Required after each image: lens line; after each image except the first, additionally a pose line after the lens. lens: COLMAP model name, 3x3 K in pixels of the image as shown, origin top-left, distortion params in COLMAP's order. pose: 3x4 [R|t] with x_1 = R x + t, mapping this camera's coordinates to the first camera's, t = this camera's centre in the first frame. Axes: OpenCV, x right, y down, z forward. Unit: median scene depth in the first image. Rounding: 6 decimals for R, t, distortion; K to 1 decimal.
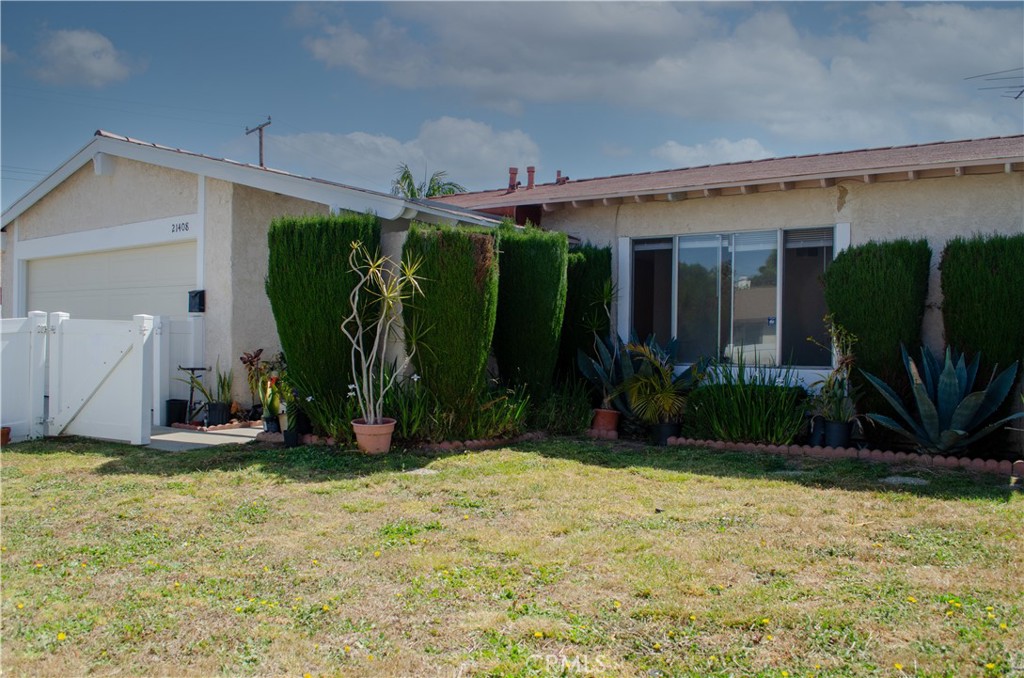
lens RADIAL K [[845.6, 0, 513.0], [0, 845.6, 336.7], [0, 0, 1]] dist [-0.085765, -0.007098]
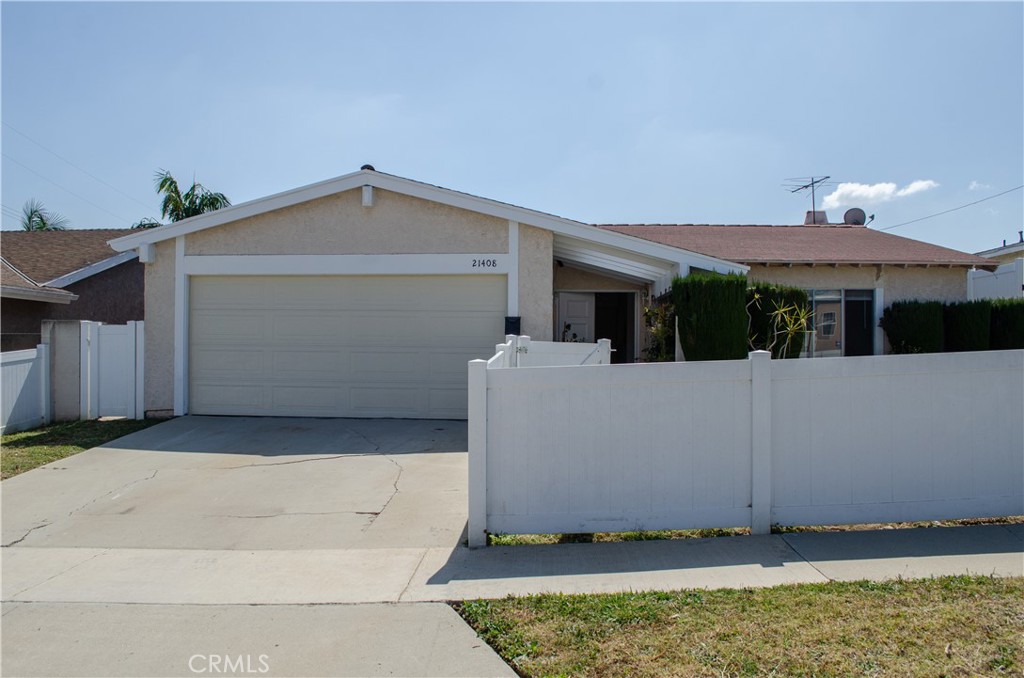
lens RADIAL K [[845.6, 0, 513.6], [0, 845.6, 341.6], [0, 0, 1]] dist [-0.085765, -0.007098]
pose [[0.834671, 0.001324, 0.550748, -1.065377], [0.001291, 0.999990, -0.004360, -0.013738], [-0.550748, 0.004350, 0.834660, -0.036819]]
